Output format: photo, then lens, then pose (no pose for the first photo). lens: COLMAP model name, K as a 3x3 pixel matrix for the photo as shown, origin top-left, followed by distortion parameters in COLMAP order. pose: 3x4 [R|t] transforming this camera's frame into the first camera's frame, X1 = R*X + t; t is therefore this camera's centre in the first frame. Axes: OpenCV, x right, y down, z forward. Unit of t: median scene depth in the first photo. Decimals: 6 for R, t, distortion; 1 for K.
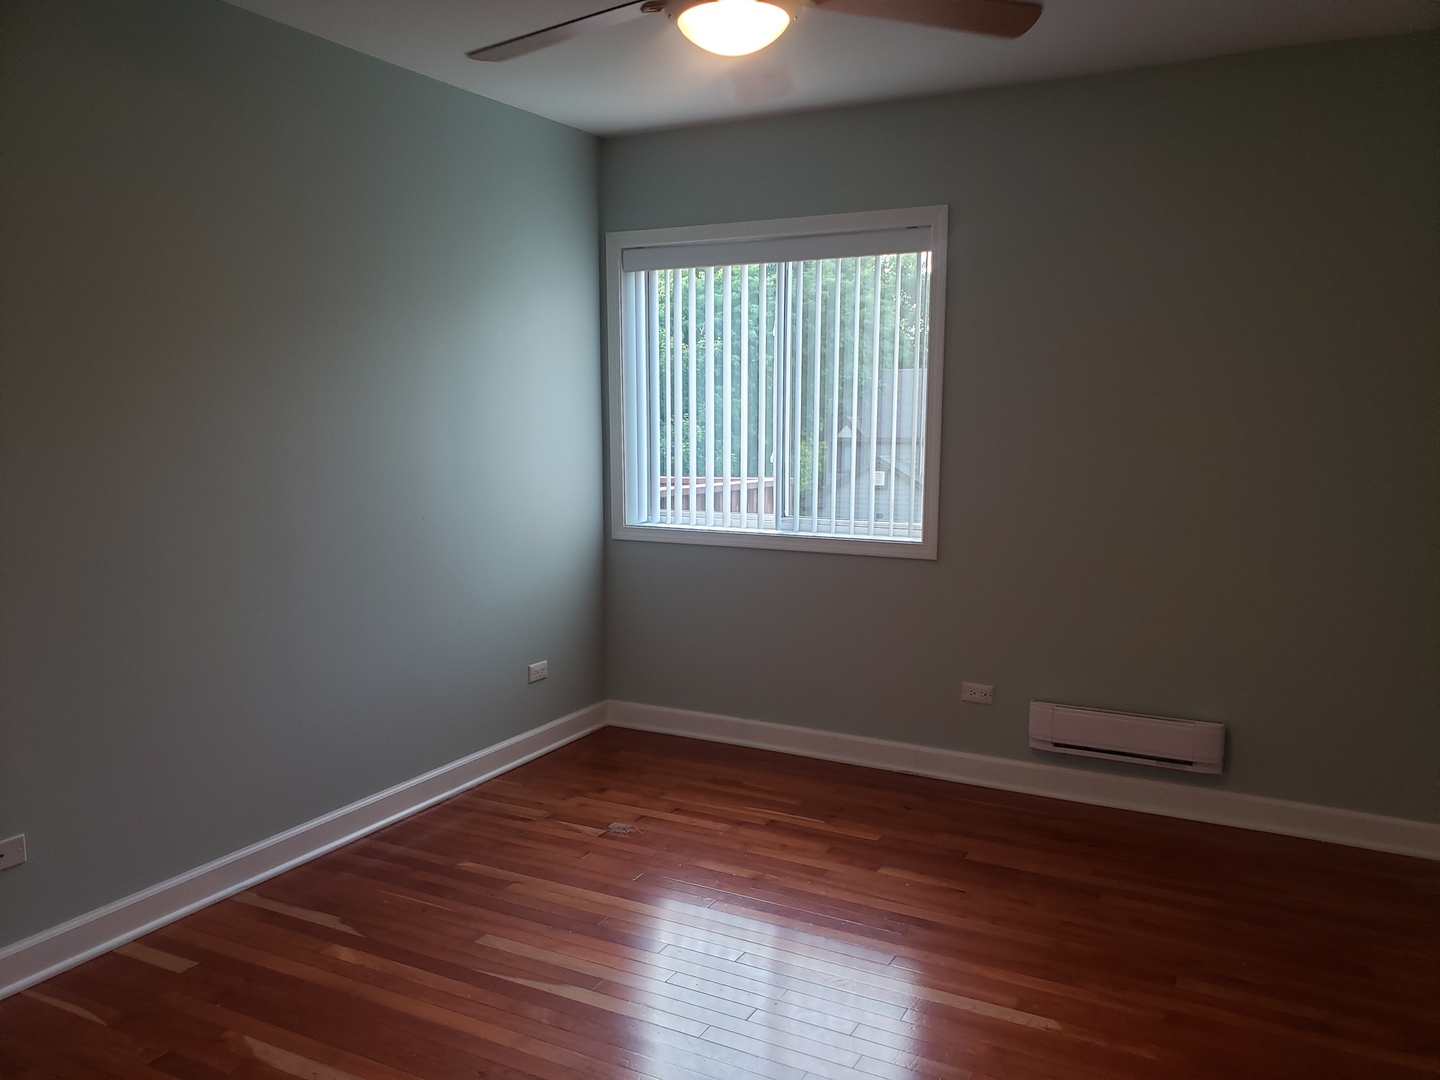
lens RADIAL K [[1128.1, 0, 723.6], [0, 1128.1, 557.2], [0, 0, 1]] dist [0.071997, -0.092838]
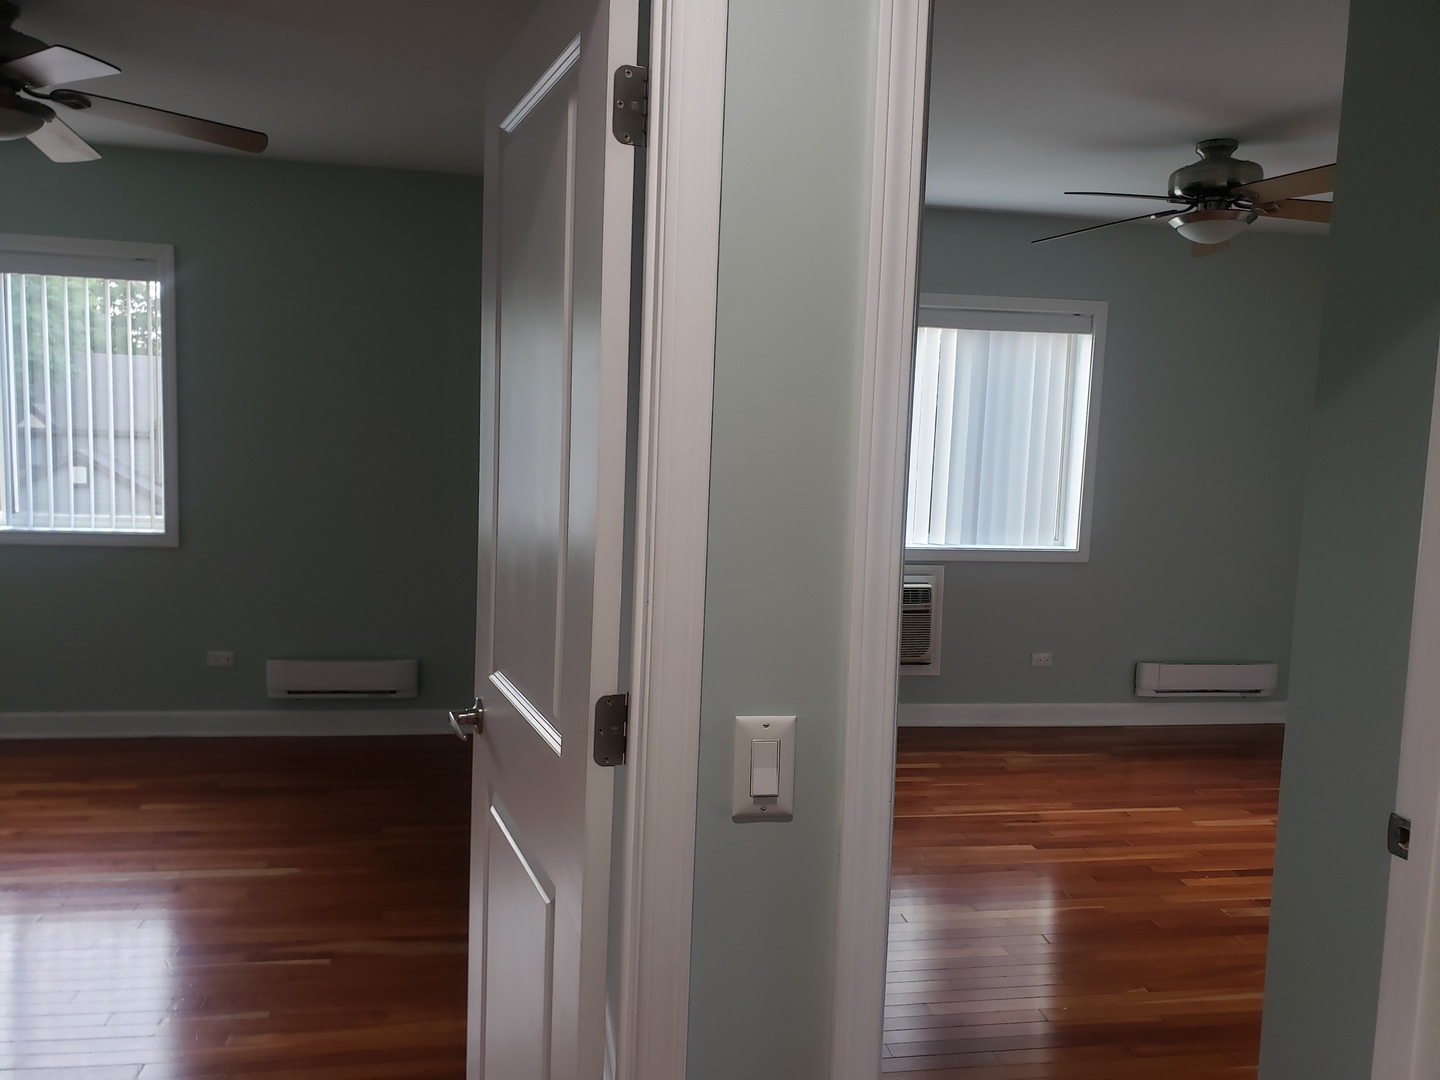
lens RADIAL K [[1128.1, 0, 723.6], [0, 1128.1, 557.2], [0, 0, 1]] dist [0.071997, -0.092838]
pose [[0.793831, -0.040239, 0.606806, -0.077775], [0.039115, 0.999121, 0.015083, 0.016504], [-0.606880, 0.011762, 0.794707, -0.268085]]
